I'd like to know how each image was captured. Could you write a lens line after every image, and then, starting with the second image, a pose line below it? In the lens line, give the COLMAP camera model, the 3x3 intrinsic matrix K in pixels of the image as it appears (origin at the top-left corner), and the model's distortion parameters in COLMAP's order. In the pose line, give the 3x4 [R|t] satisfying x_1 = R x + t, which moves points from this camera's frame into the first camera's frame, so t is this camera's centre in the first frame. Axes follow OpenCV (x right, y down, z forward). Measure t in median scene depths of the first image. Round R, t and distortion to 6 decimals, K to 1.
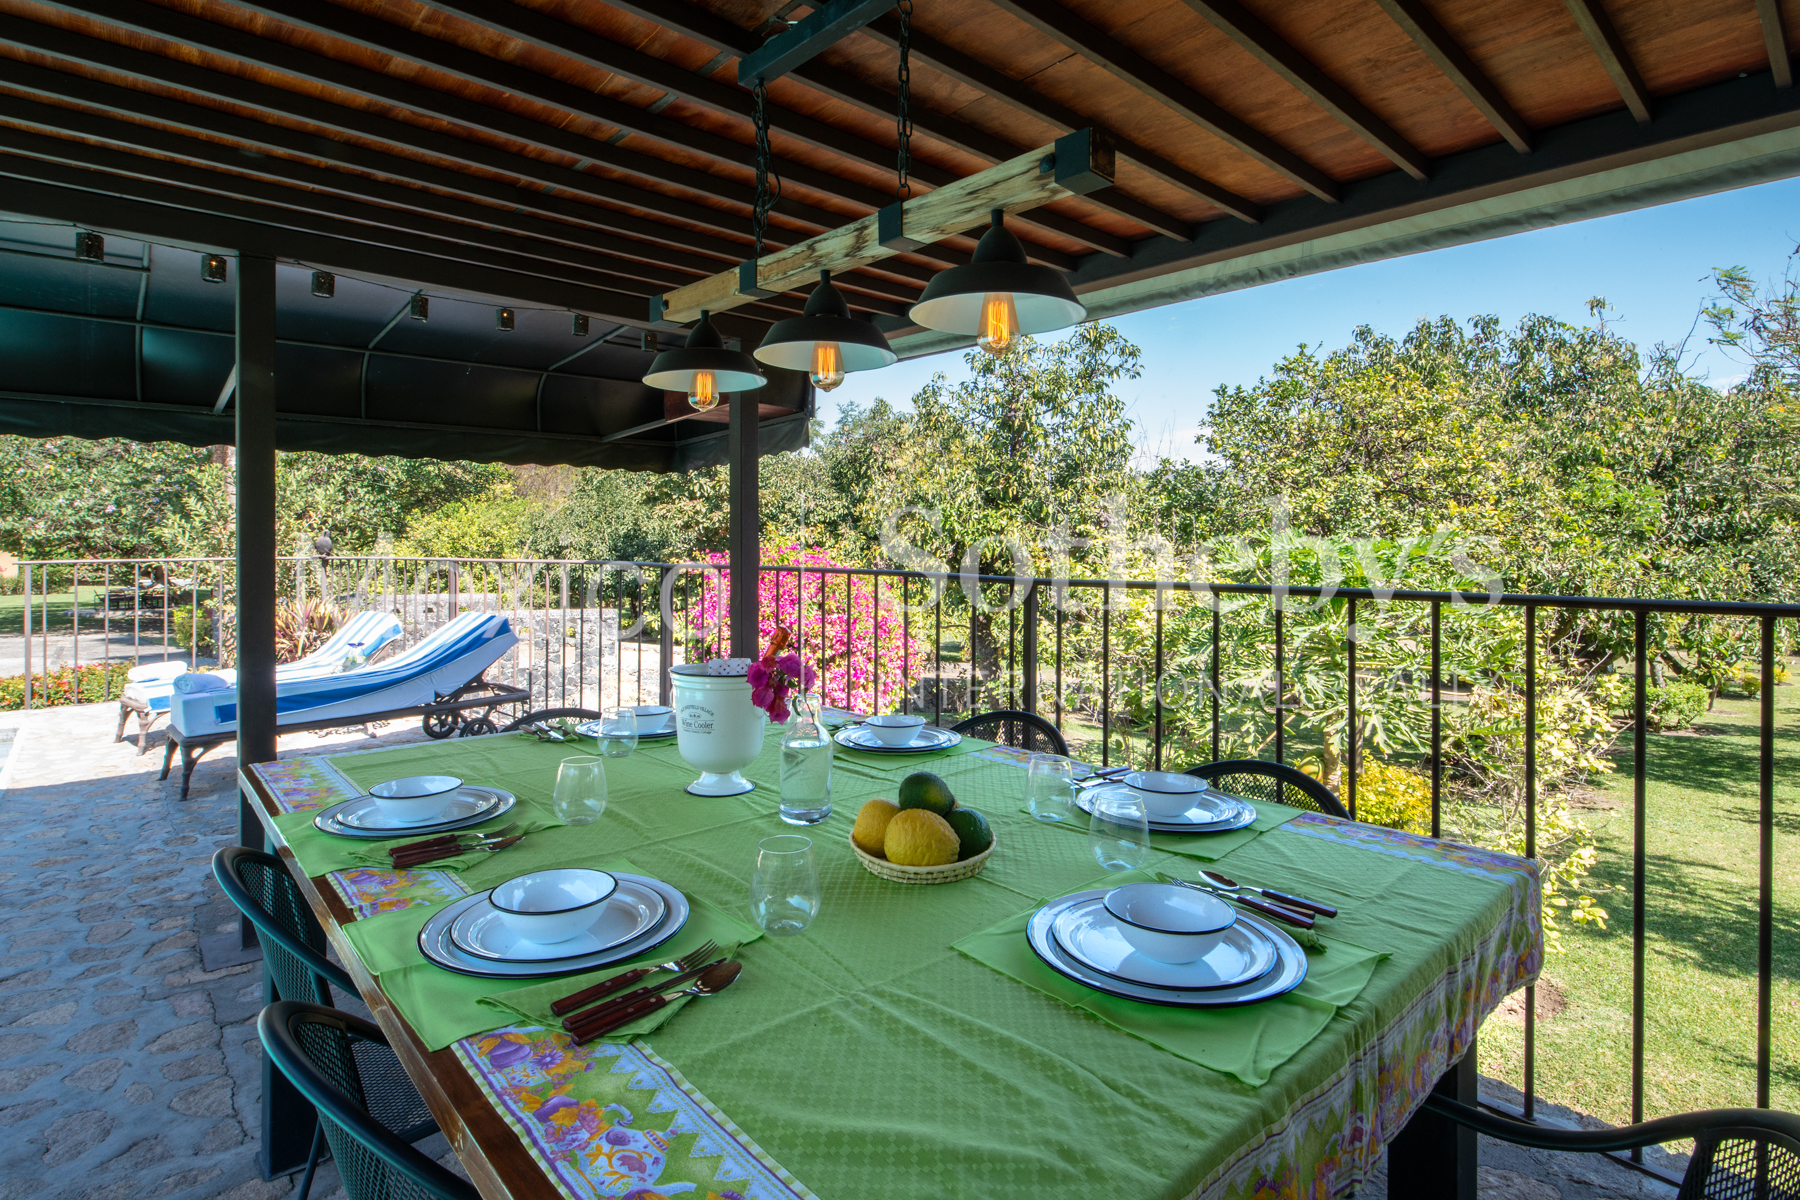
lens RADIAL K [[924.1, 0, 903.8], [0, 924.1, 543.5], [0, 0, 1]] dist [0.000772, 0.000123]
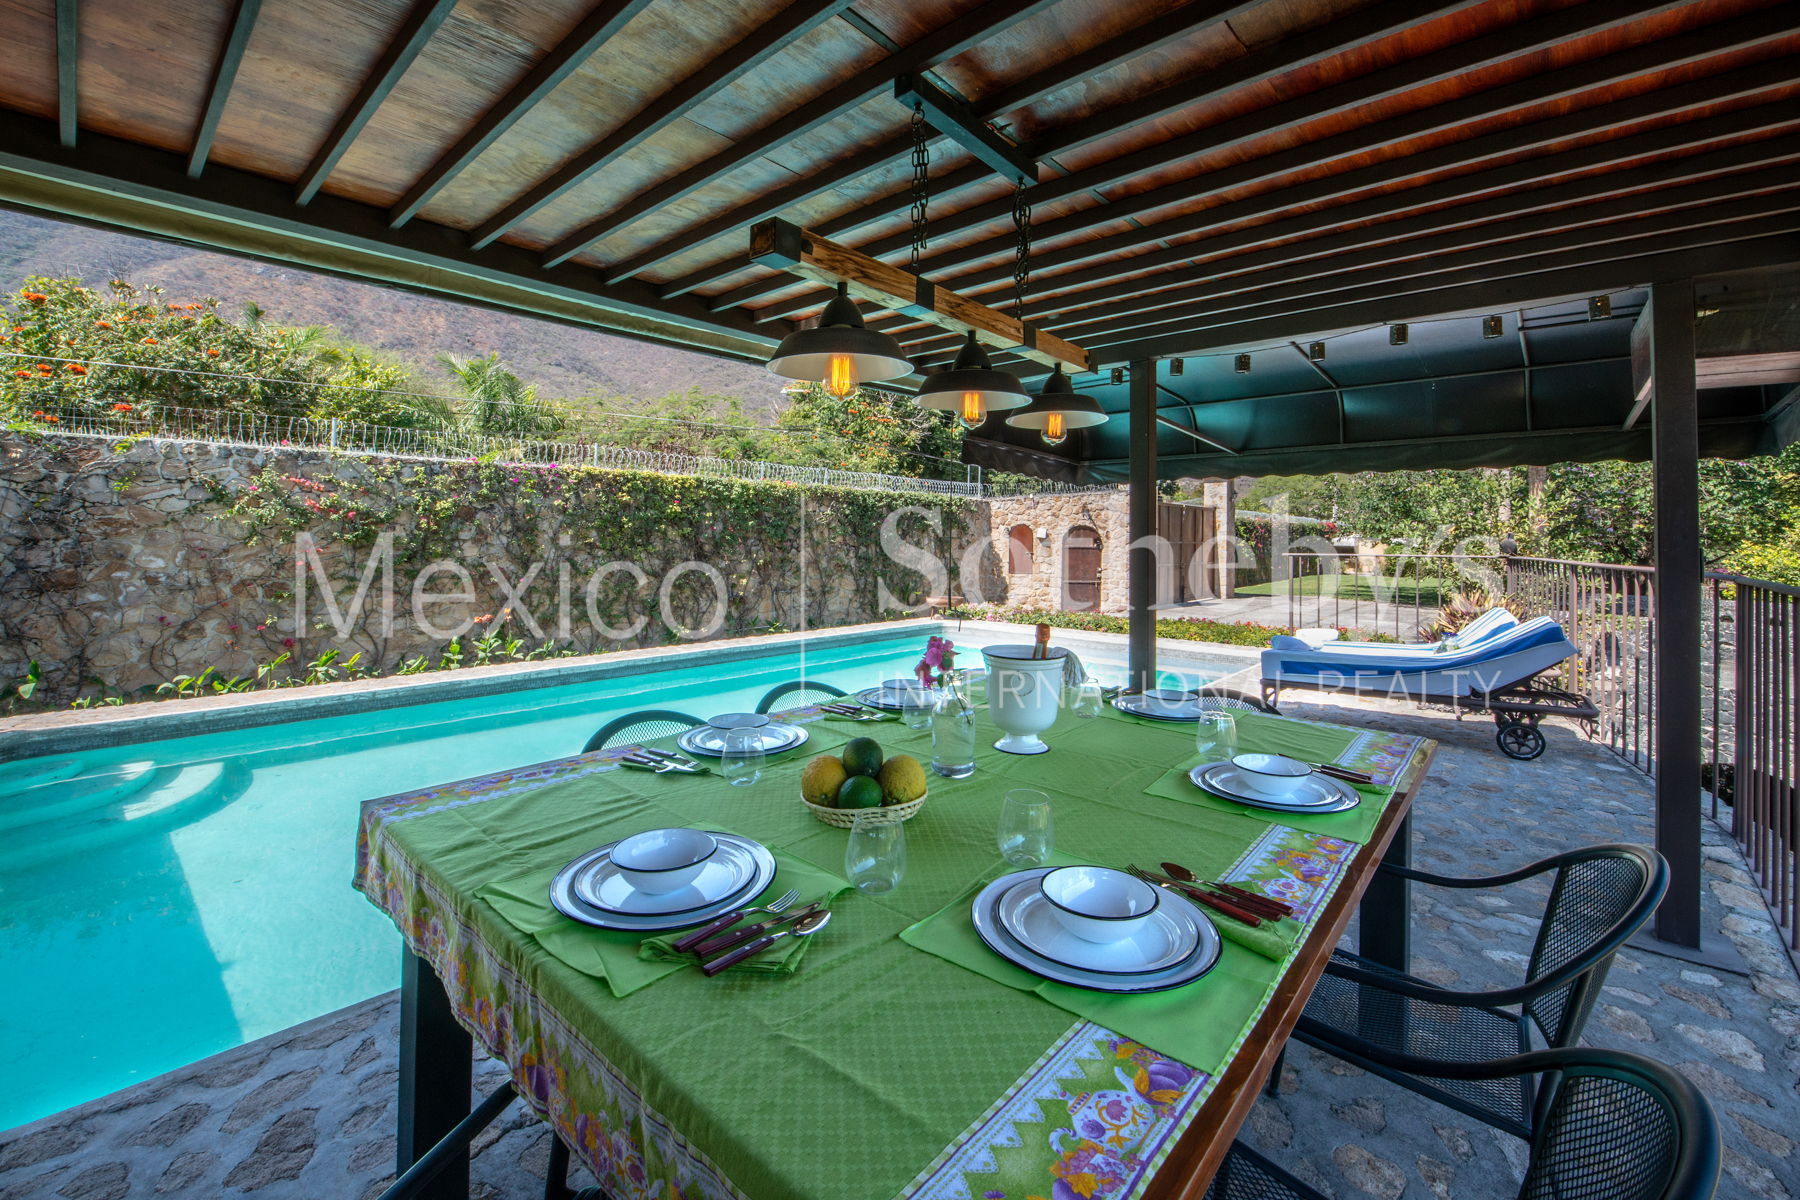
lens RADIAL K [[728.9, 0, 905.6], [0, 728.9, 528.8], [0, 0, 1]] dist [-0.000082, 0.000001]
pose [[0.108999, -0.008927, -0.994002, 0.226765], [-0.014856, 0.999833, -0.010608, -0.001929], [0.993931, 0.015923, 0.108848, 0.212238]]
